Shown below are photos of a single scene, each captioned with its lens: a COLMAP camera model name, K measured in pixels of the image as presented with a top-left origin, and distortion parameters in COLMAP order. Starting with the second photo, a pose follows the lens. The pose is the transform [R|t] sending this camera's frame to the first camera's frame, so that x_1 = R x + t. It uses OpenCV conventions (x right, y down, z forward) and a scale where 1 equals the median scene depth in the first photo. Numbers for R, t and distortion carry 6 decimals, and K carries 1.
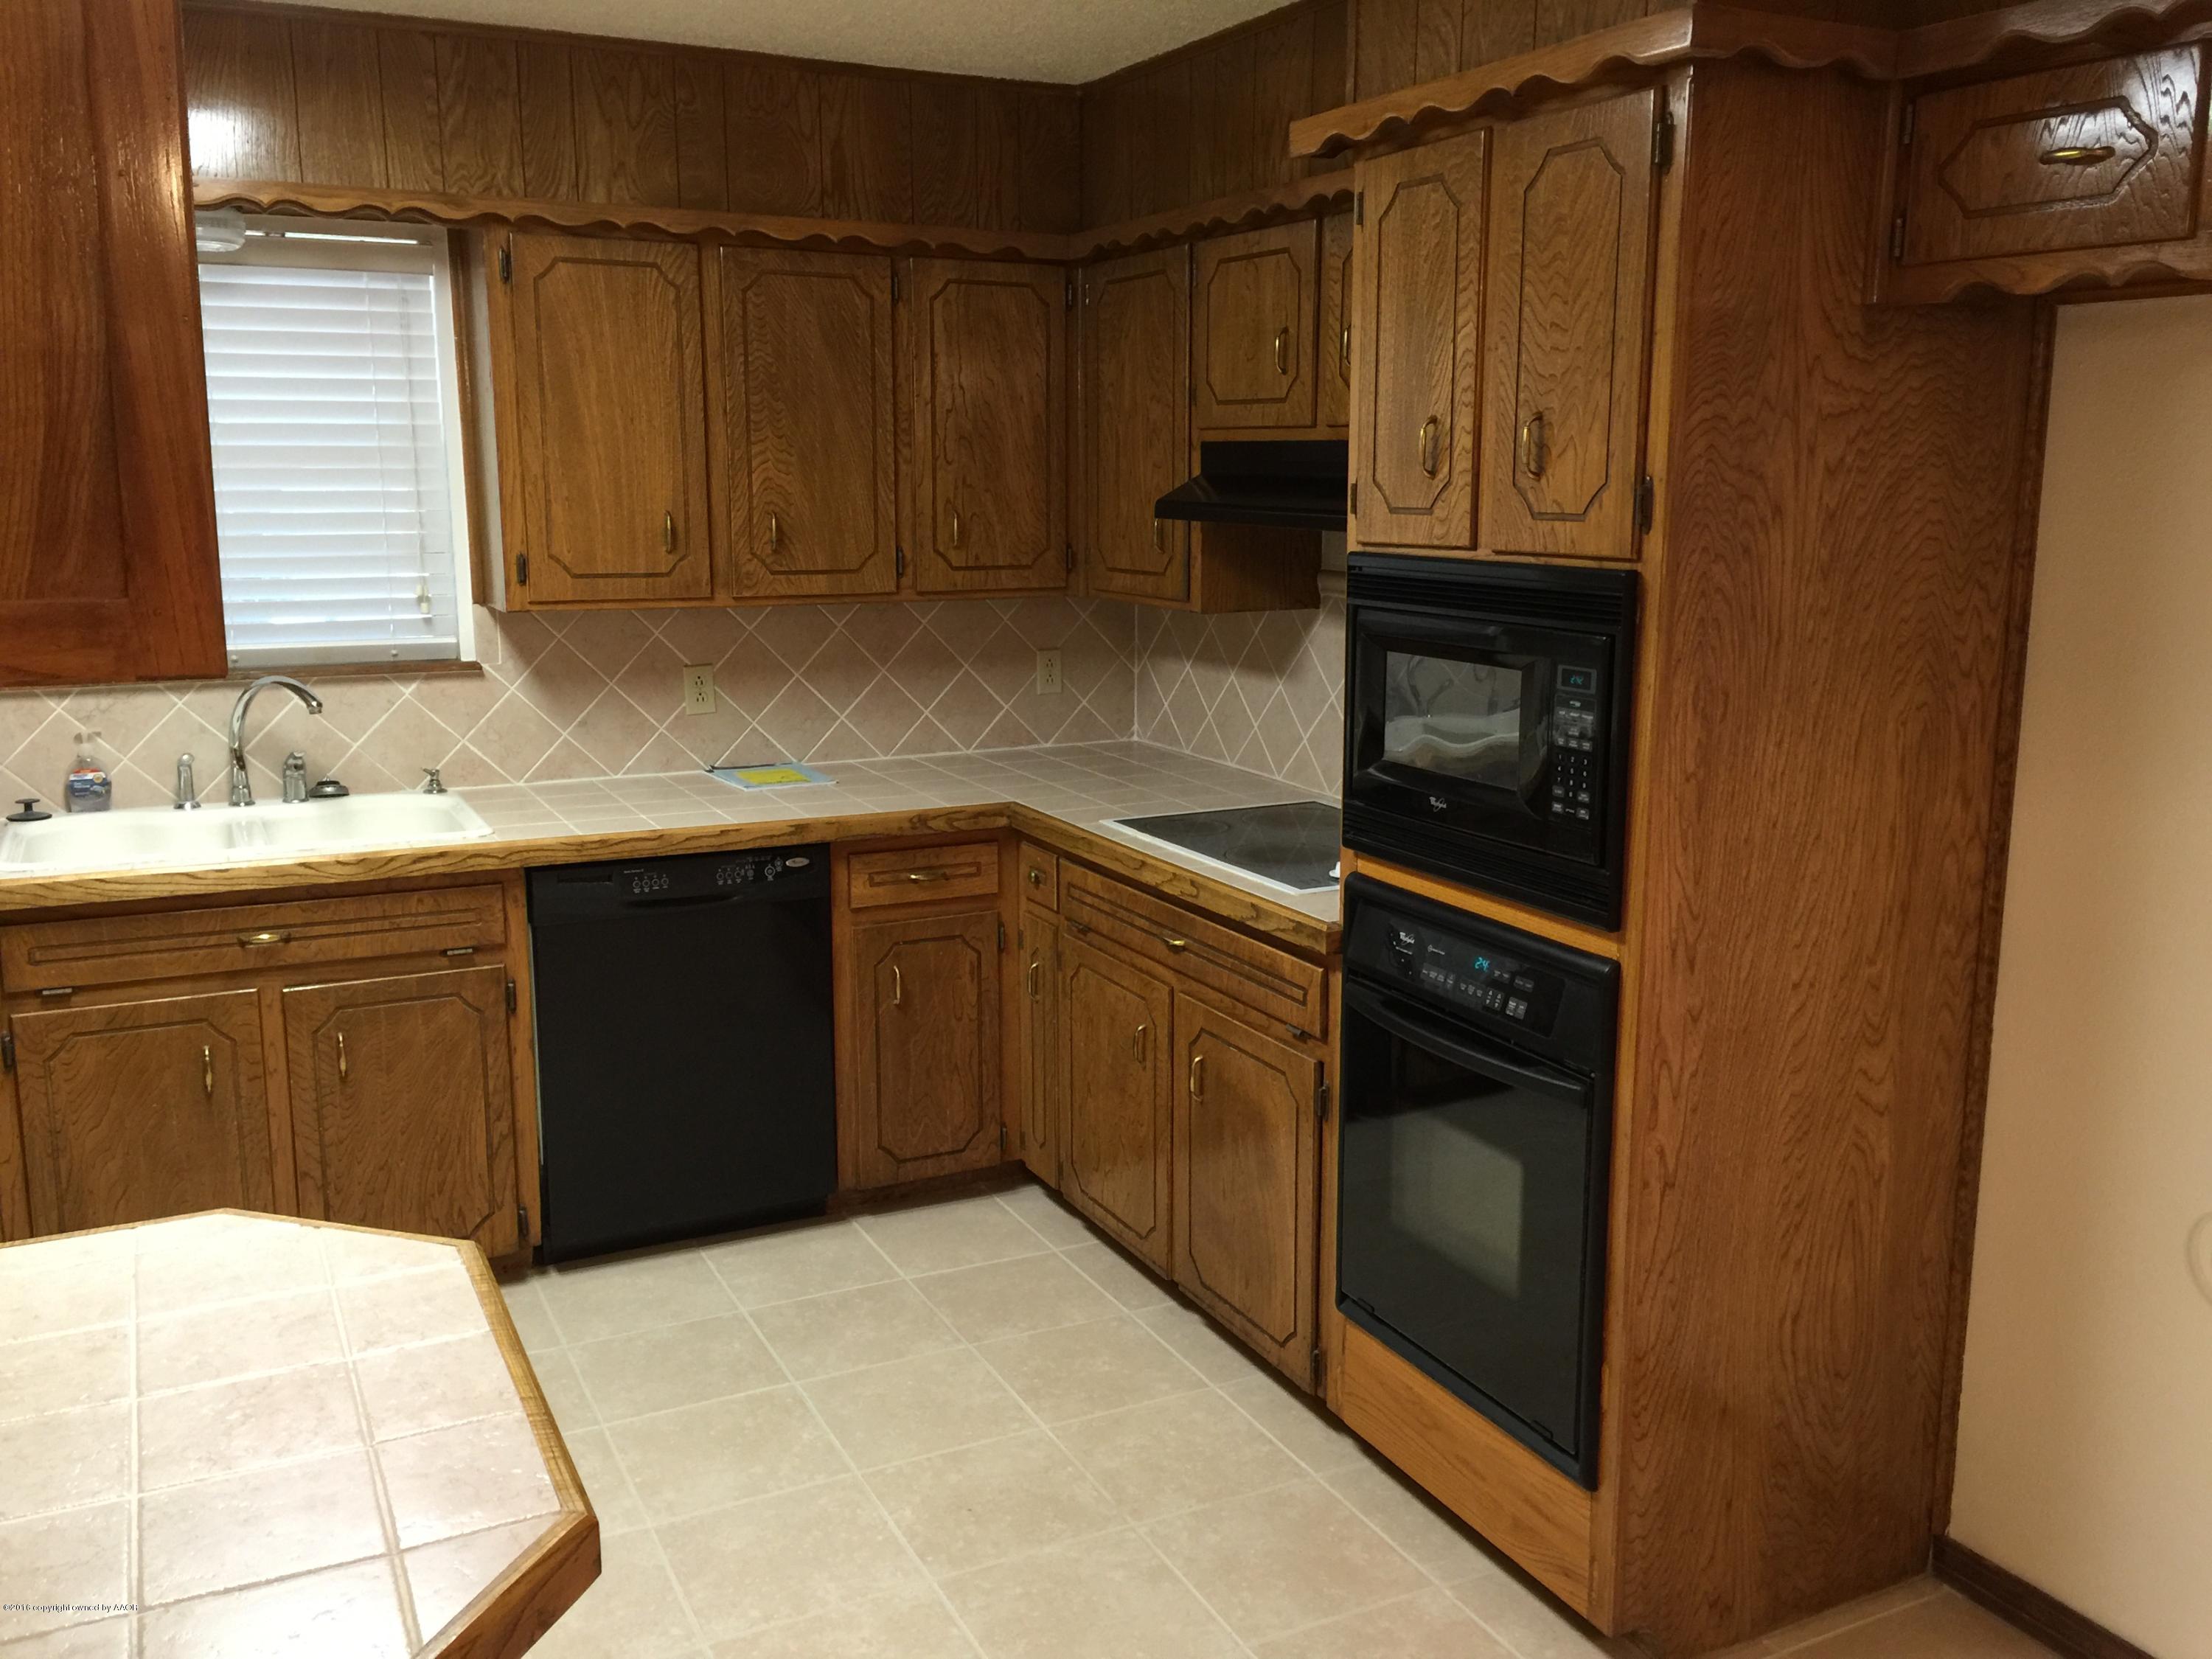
lens RADIAL K [[1897.0, 0, 1110.8], [0, 1897.0, 816.8], [0, 0, 1]] dist [0.082269, -0.097137]
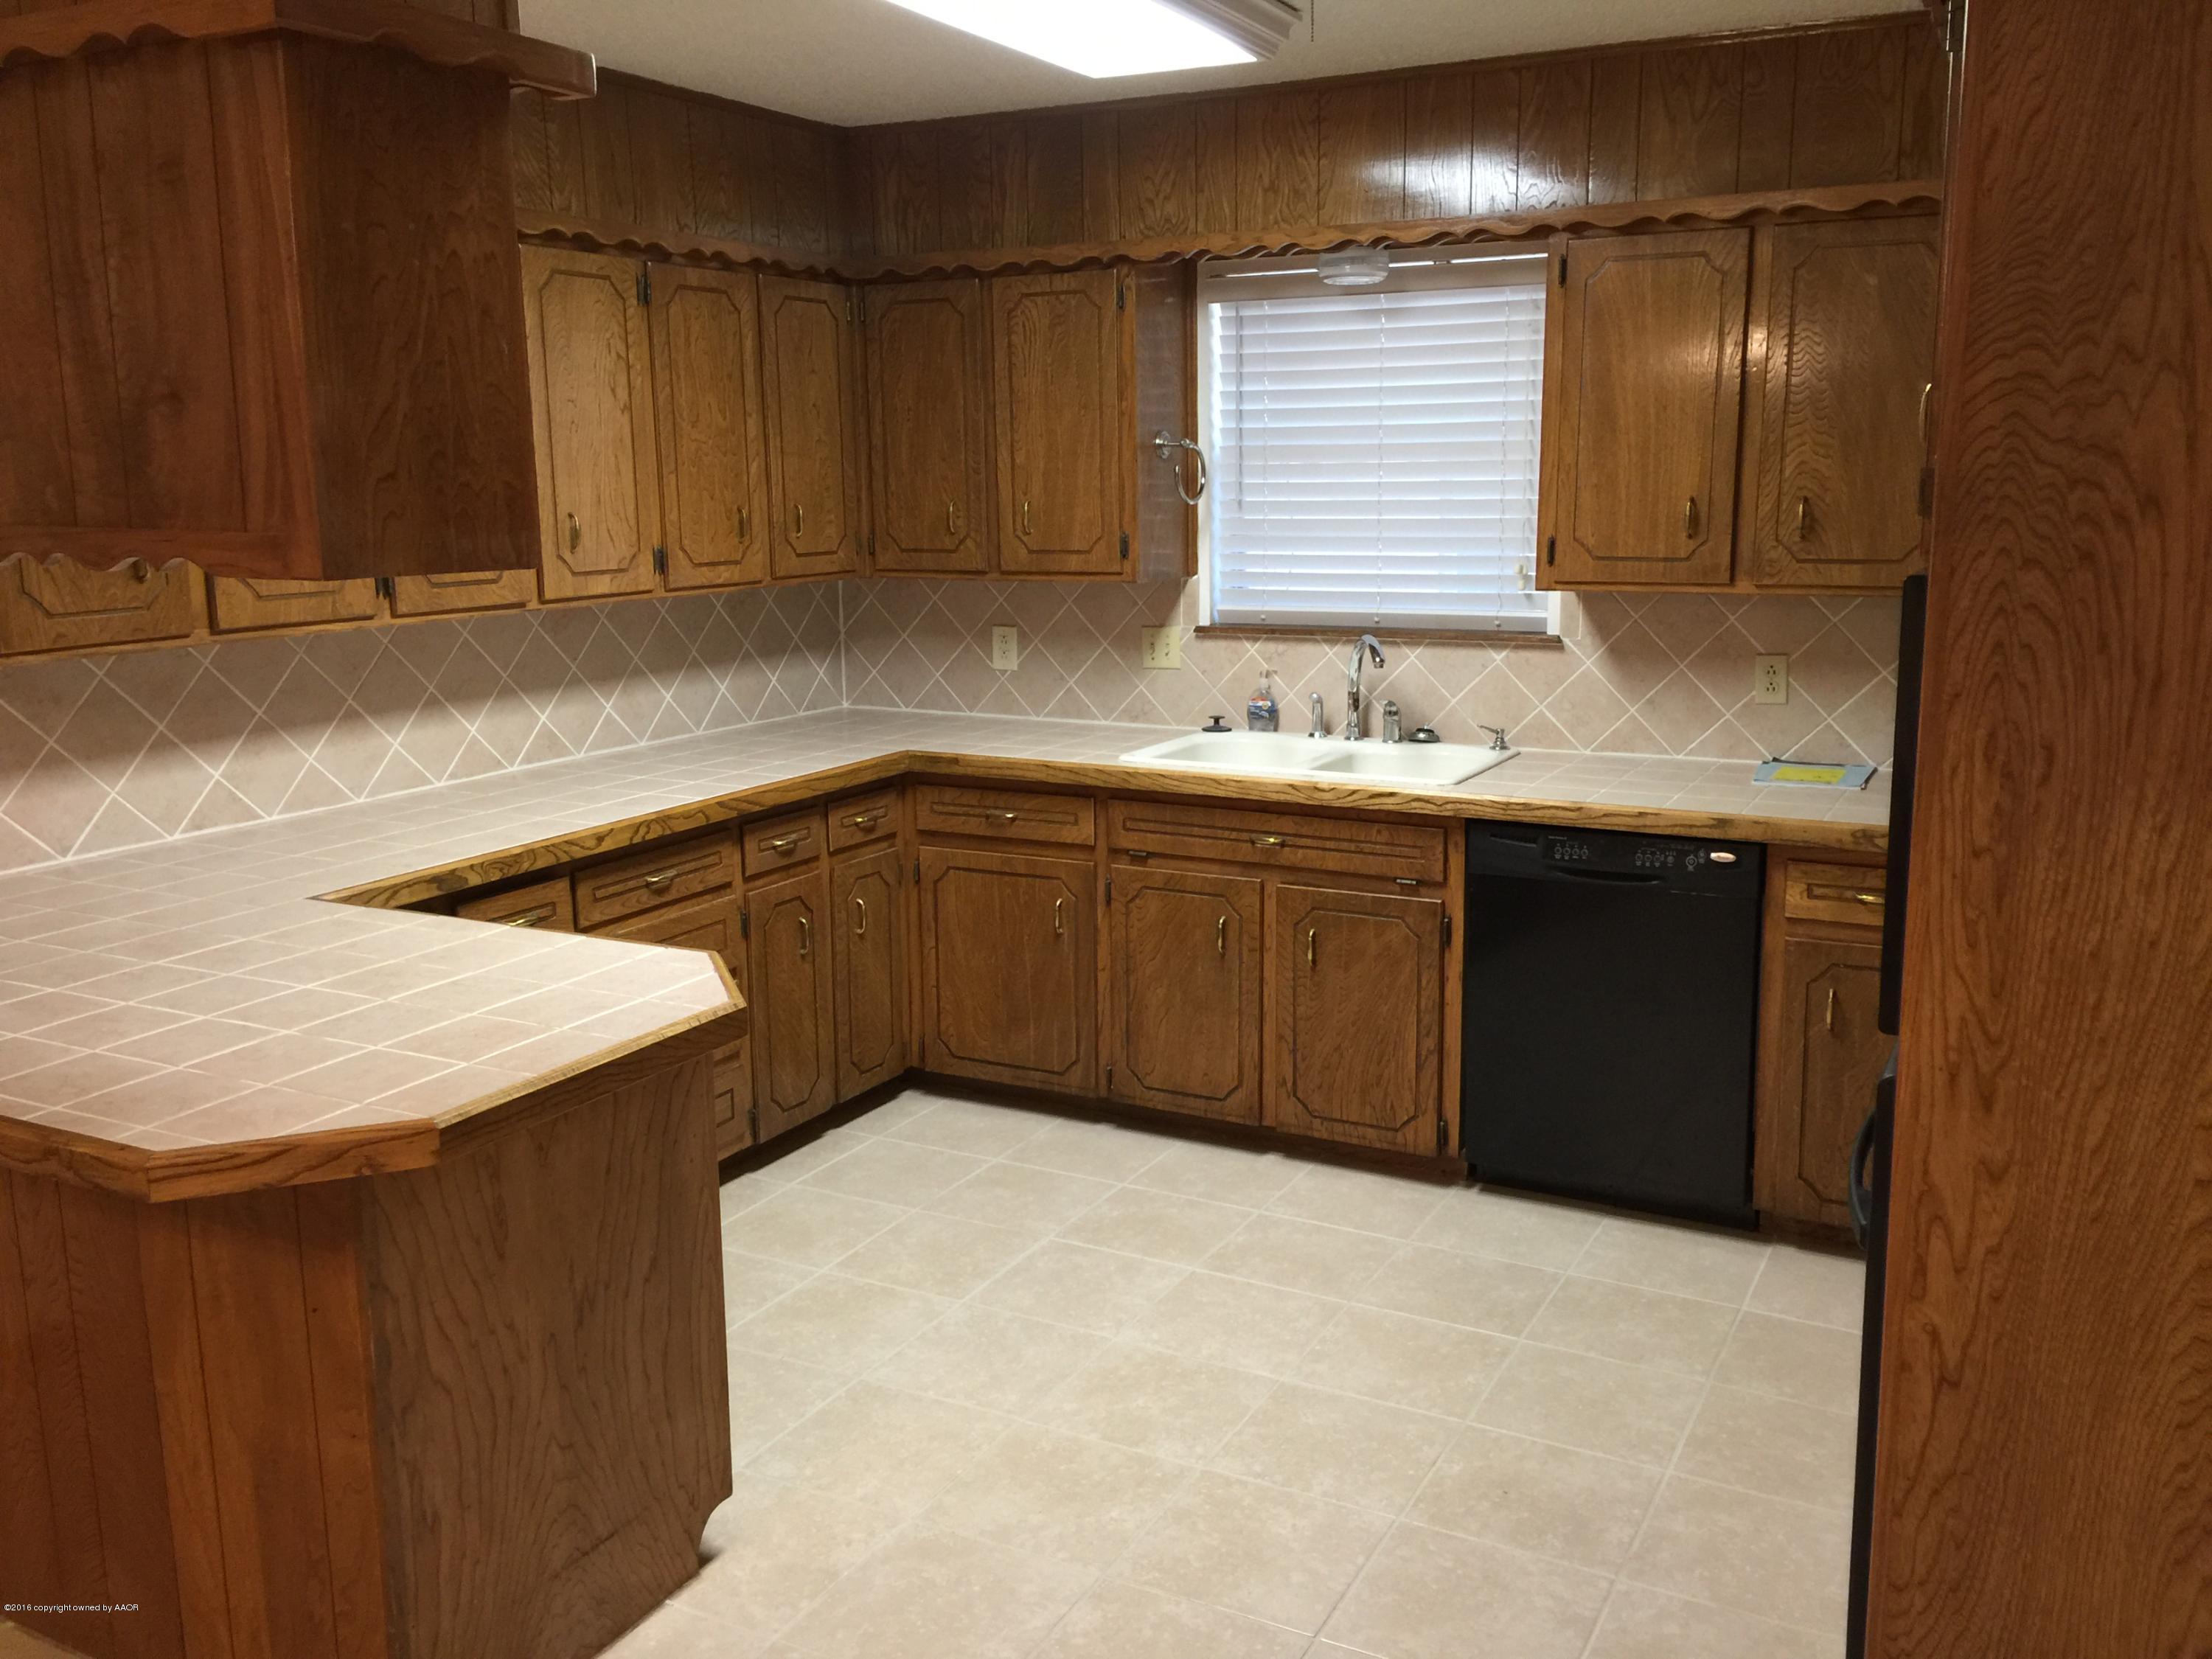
lens RADIAL K [[1897.0, 0, 1113.6], [0, 1897.0, 817.6], [0, 0, 1]] dist [0.082269, -0.097137]
pose [[0.584209, 0.141441, -0.799183, 0.501330], [-0.136379, 0.987804, 0.075130, -0.031538], [0.800063, 0.065100, 0.596374, 0.190704]]
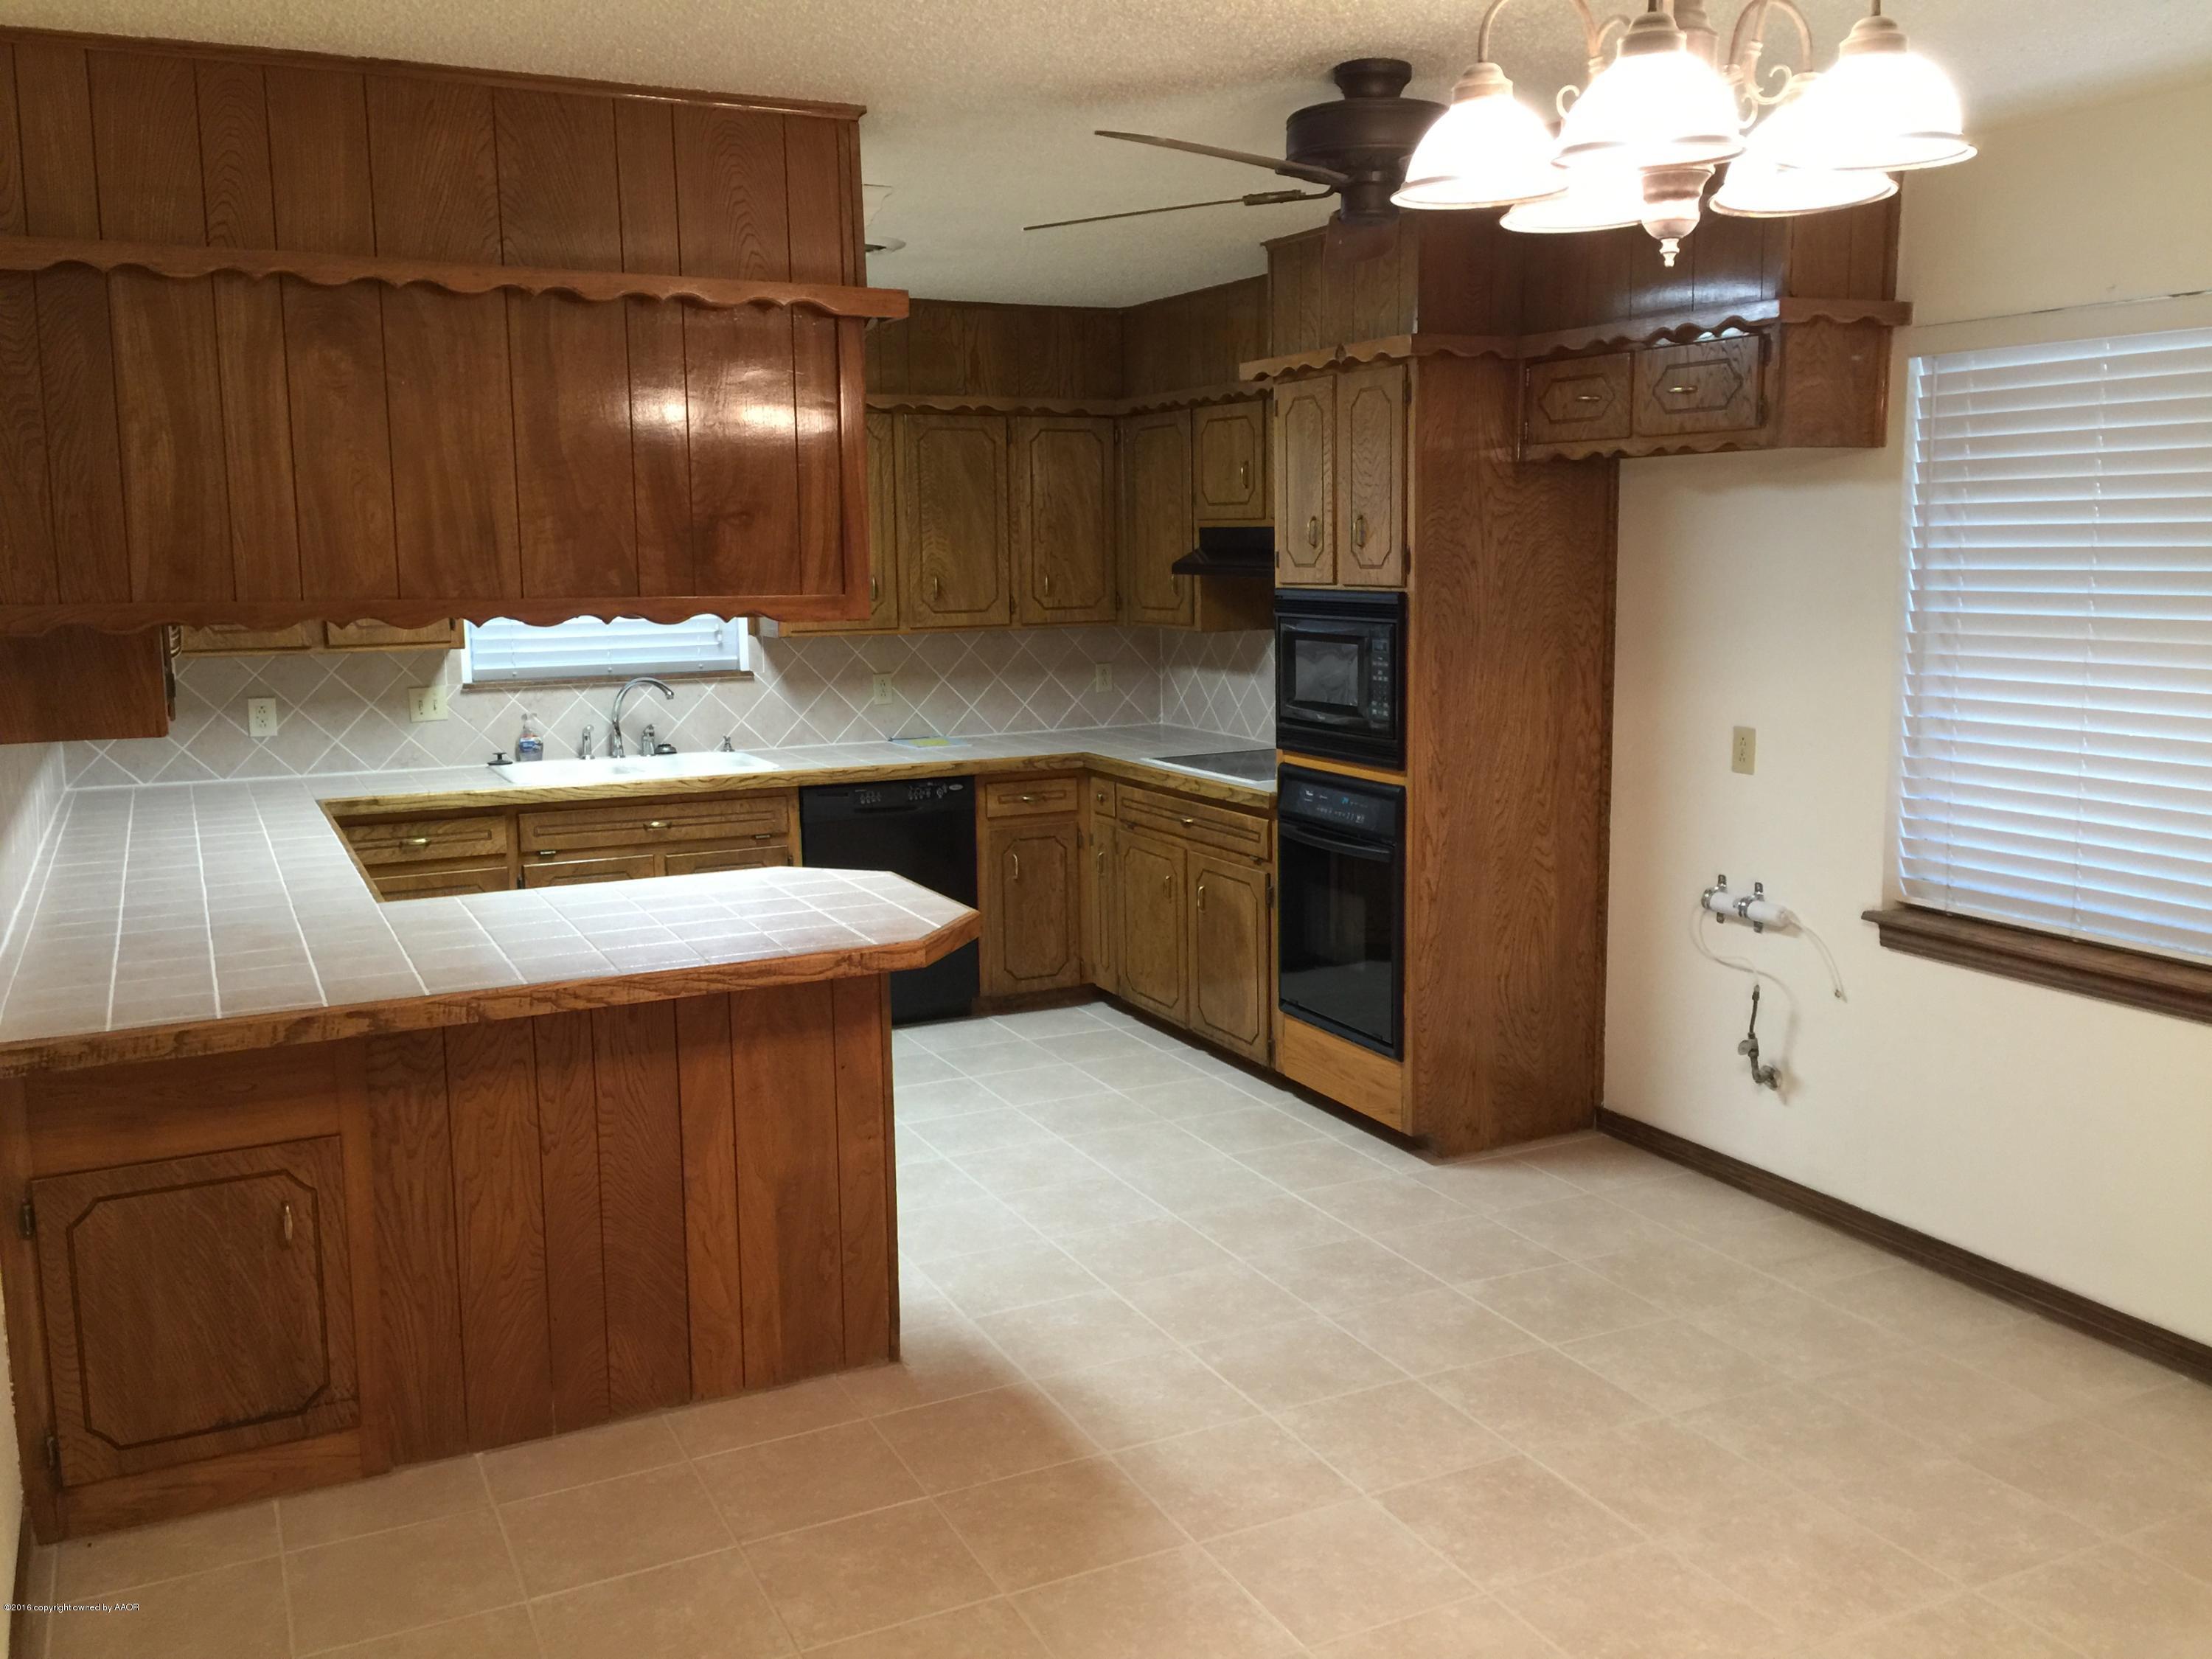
lens RADIAL K [[1897.0, 0, 1121.4], [0, 1897.0, 817.1], [0, 0, 1]] dist [0.082269, -0.097137]
pose [[0.999879, -0.013896, -0.006972, -0.013481], [0.013635, 0.999251, -0.036208, 0.128154], [0.007470, 0.036109, 0.999320, -0.727211]]
